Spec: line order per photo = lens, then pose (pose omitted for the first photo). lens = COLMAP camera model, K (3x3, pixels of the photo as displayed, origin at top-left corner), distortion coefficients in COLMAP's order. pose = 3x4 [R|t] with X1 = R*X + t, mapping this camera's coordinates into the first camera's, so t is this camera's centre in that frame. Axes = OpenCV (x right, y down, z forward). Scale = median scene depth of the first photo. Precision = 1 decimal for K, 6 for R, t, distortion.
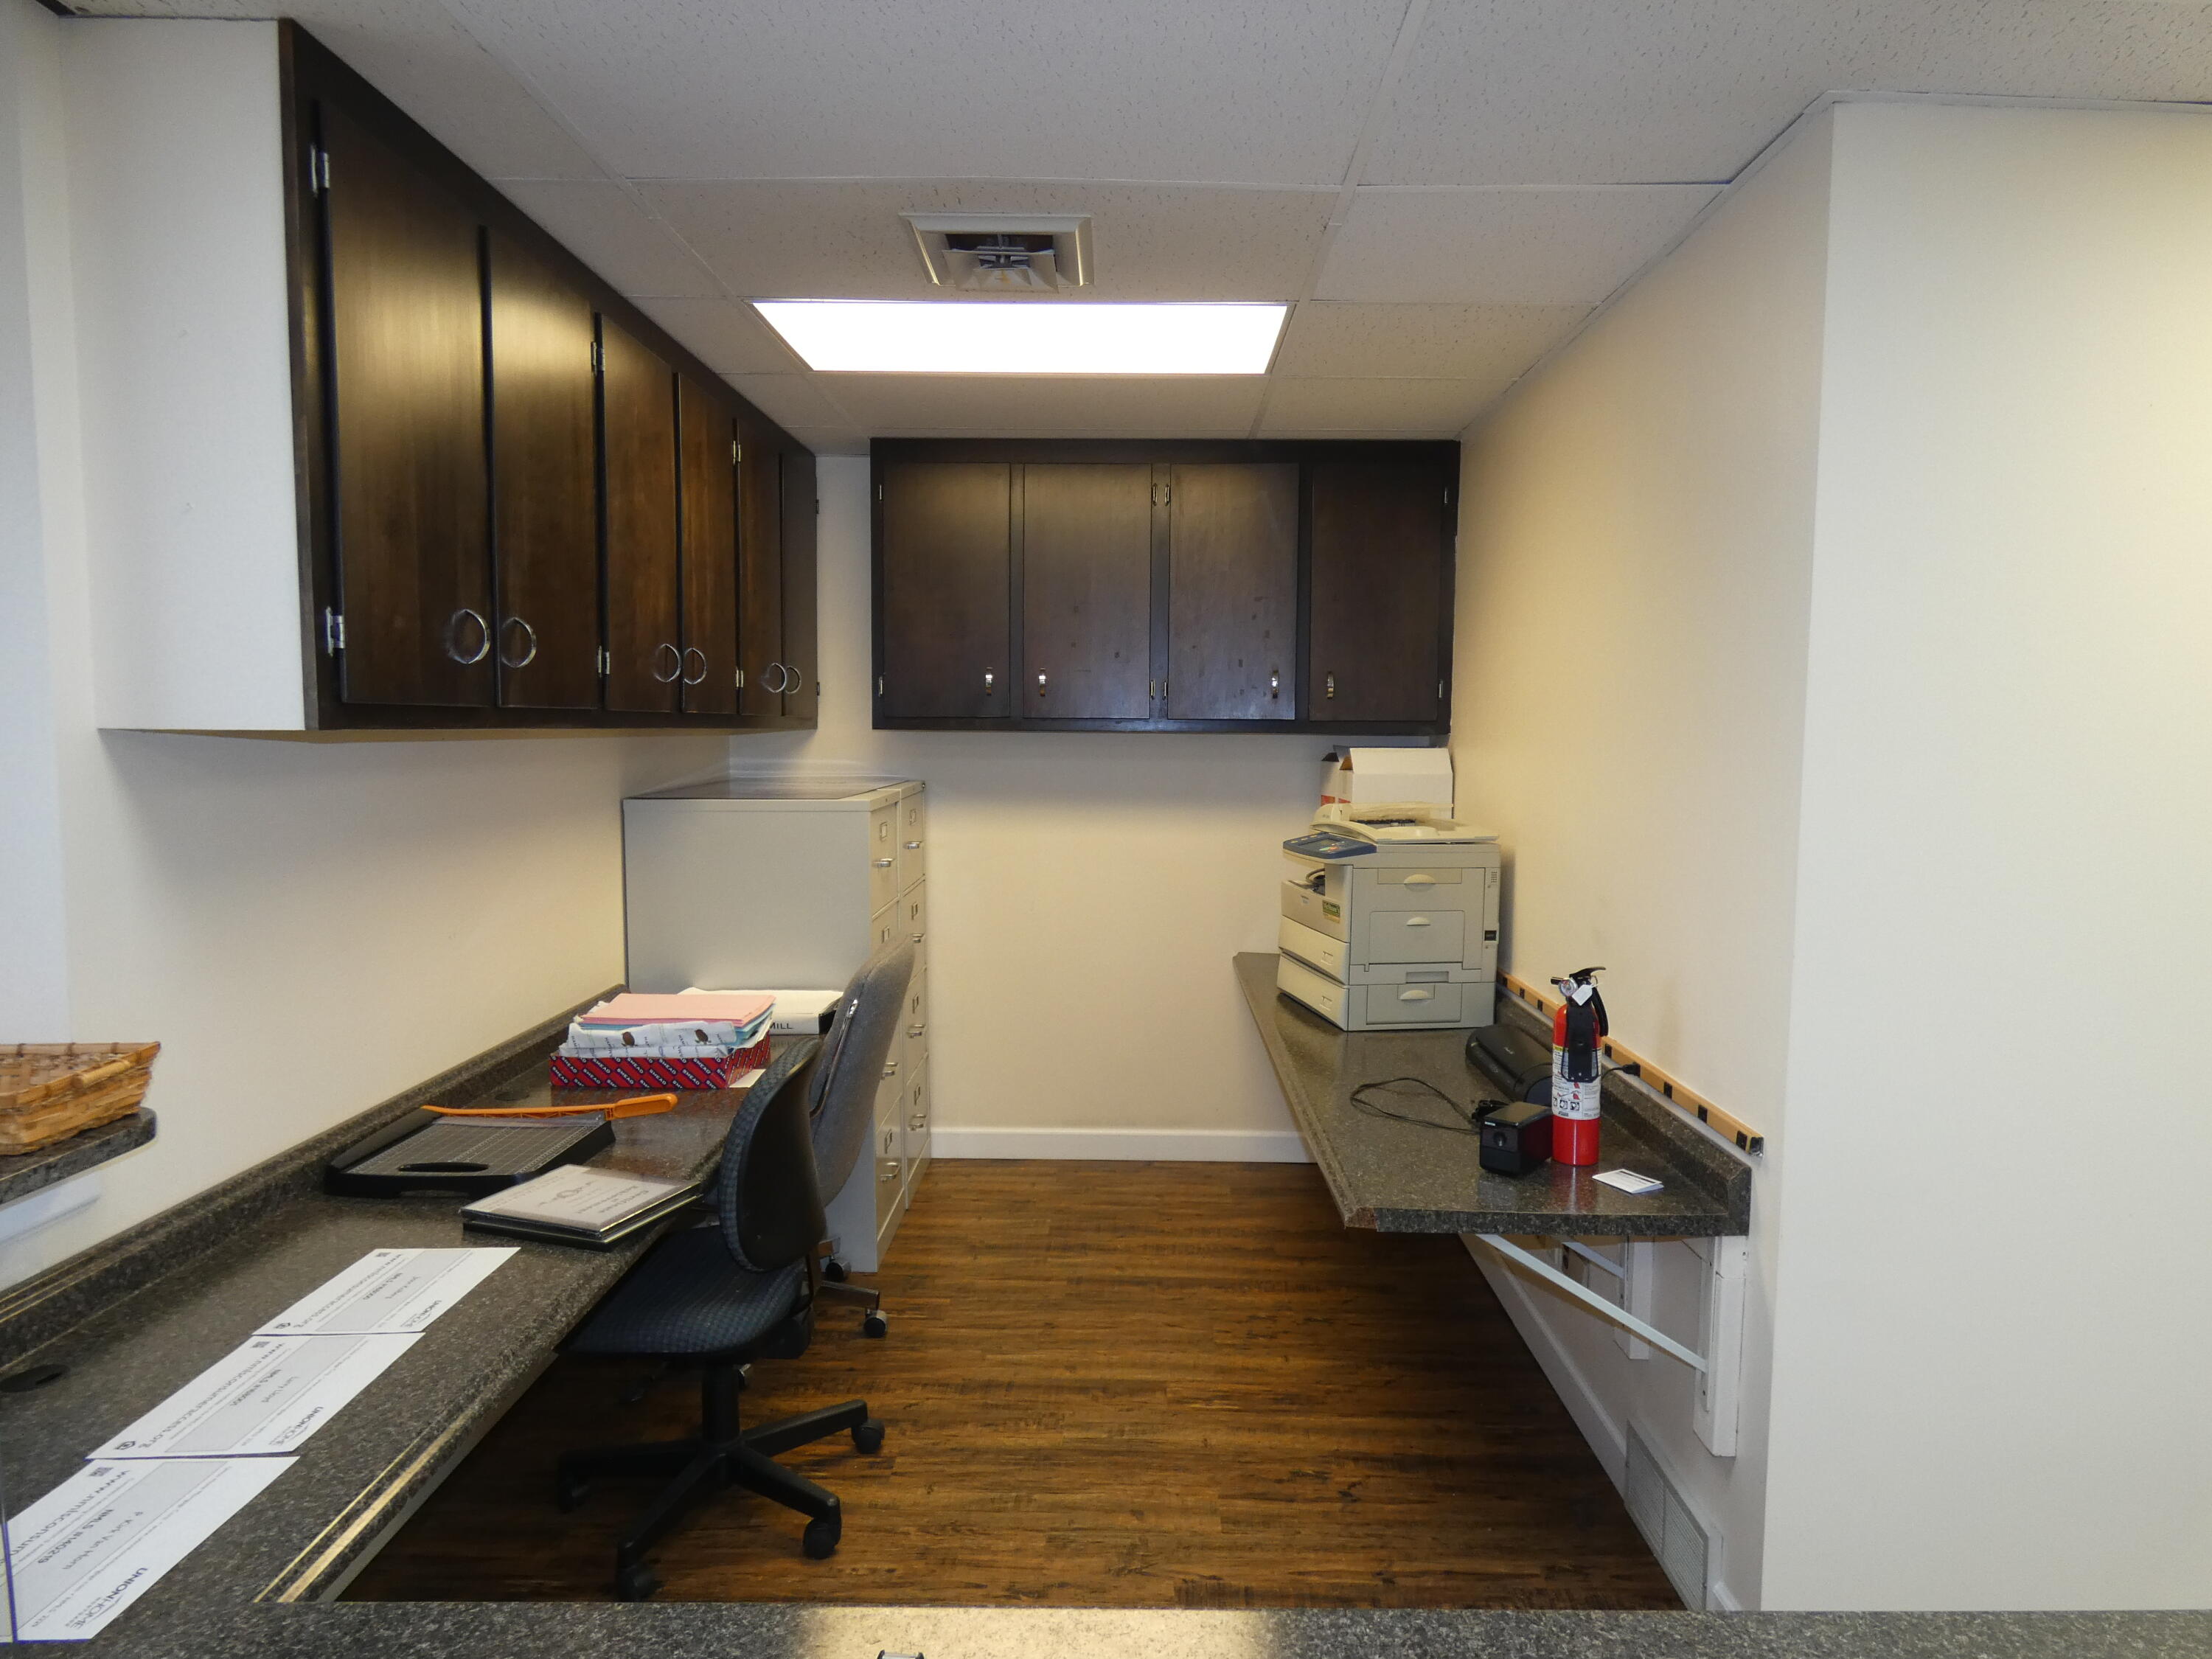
lens RADIAL K [[1319.4, 0, 1118.9], [0, 1319.4, 833.8], [0, 0, 1]] dist [-0.008307, -0.003017]
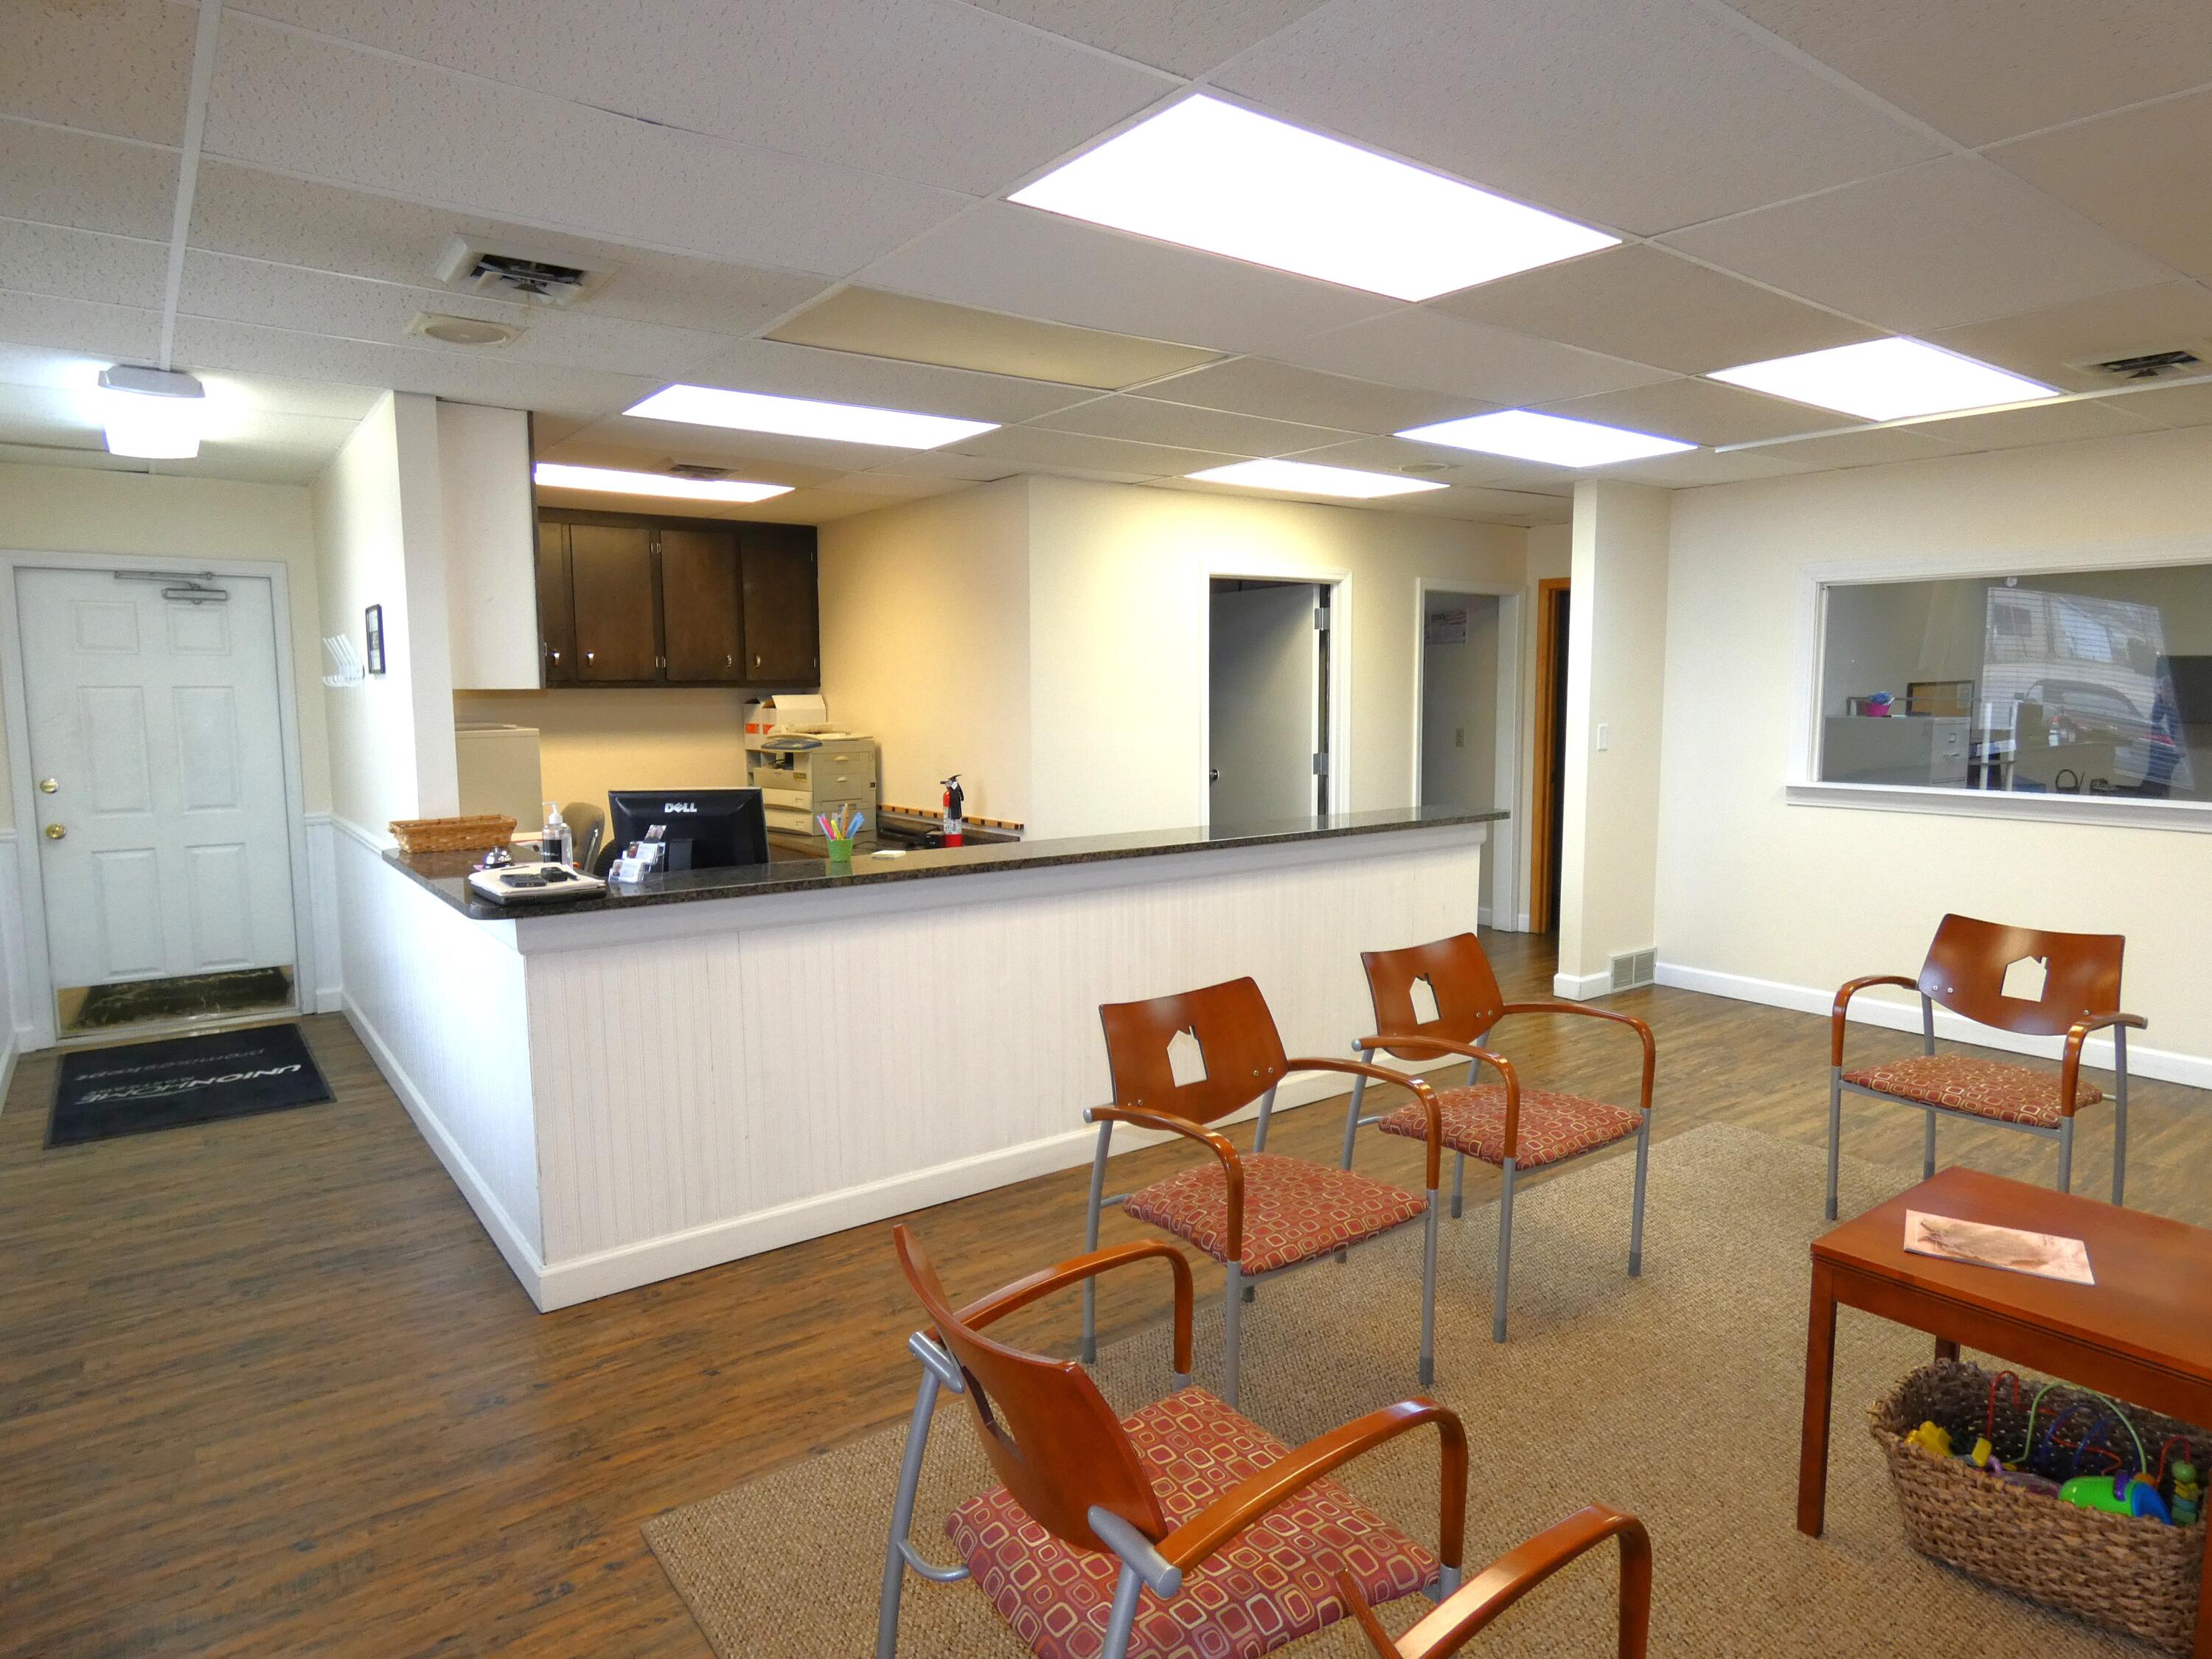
lens RADIAL K [[1319.4, 0, 1123.8], [0, 1319.4, 828.7], [0, 0, 1]] dist [-0.008307, -0.003017]
pose [[0.790394, -0.076853, 0.607759, -0.660471], [0.058642, 0.997035, 0.049814, 0.065307], [-0.609786, -0.003732, 0.792558, -0.859637]]
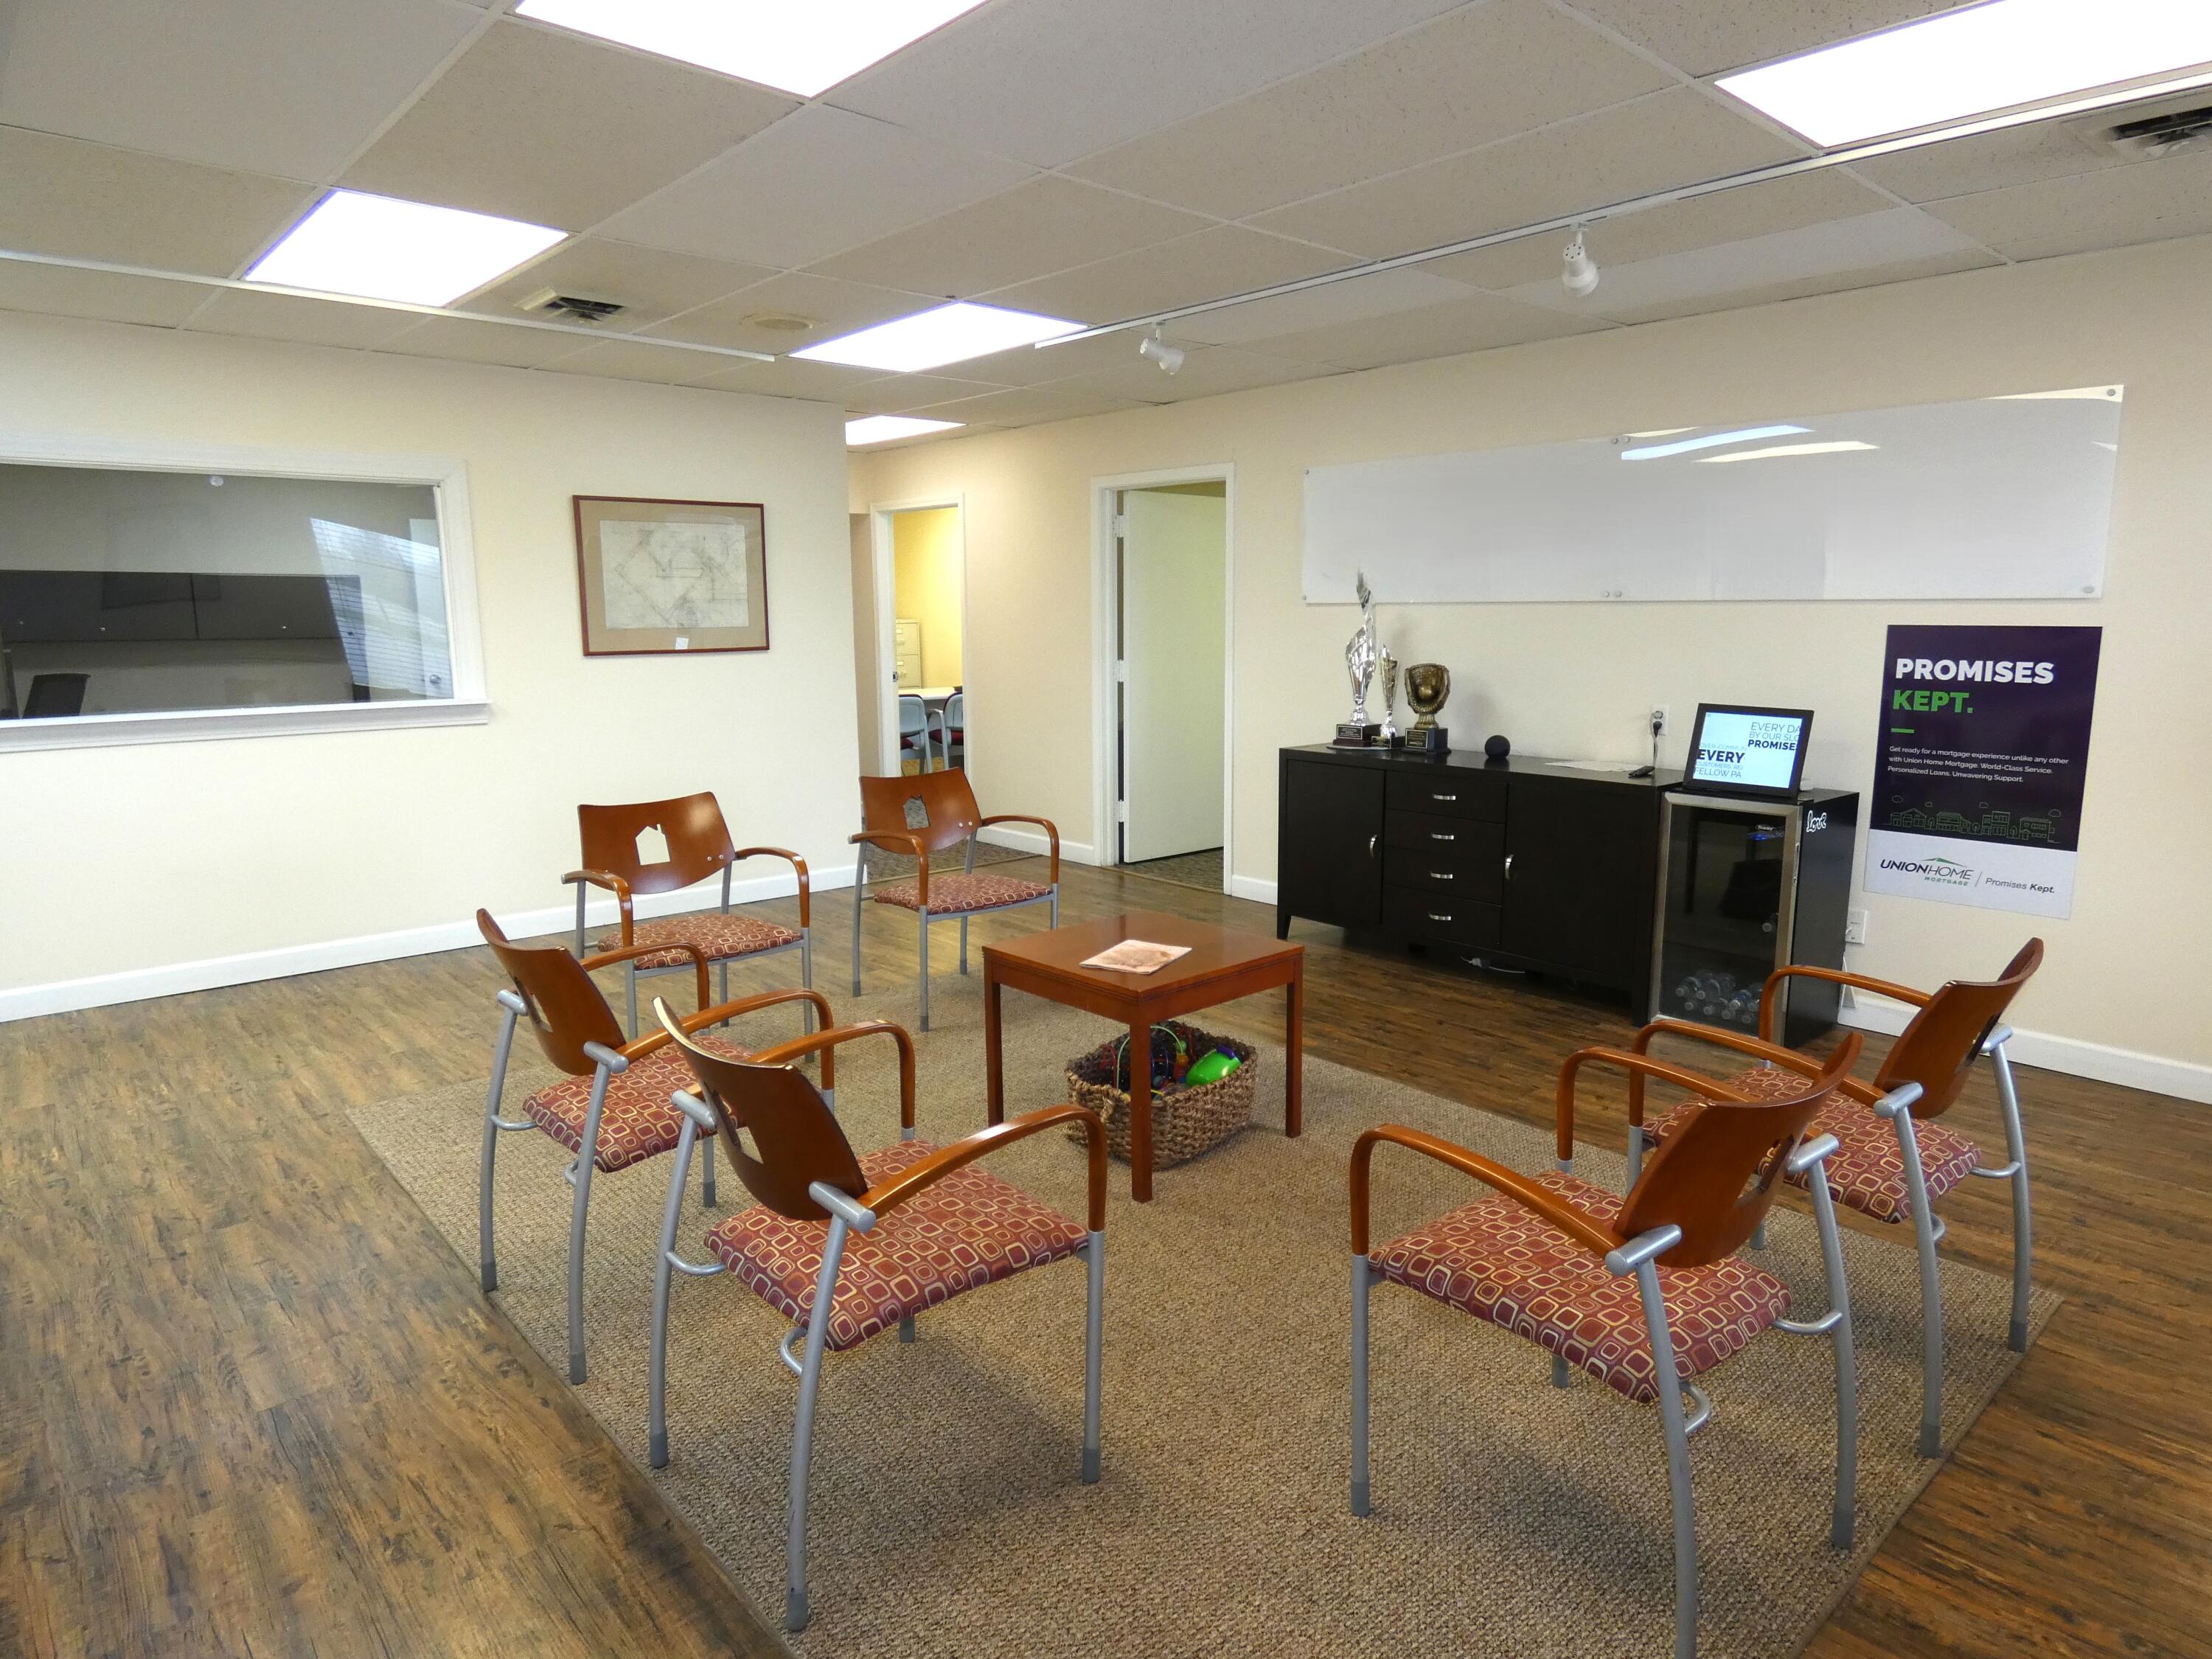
lens RADIAL K [[1319.4, 0, 1118.8], [0, 1319.4, 832.4], [0, 0, 1]] dist [-0.008307, -0.003017]
pose [[-0.678981, -0.127840, 0.722940, -0.626094], [0.058820, 0.972084, 0.227141, 0.016771], [-0.731796, 0.196748, -0.652507, 0.023175]]
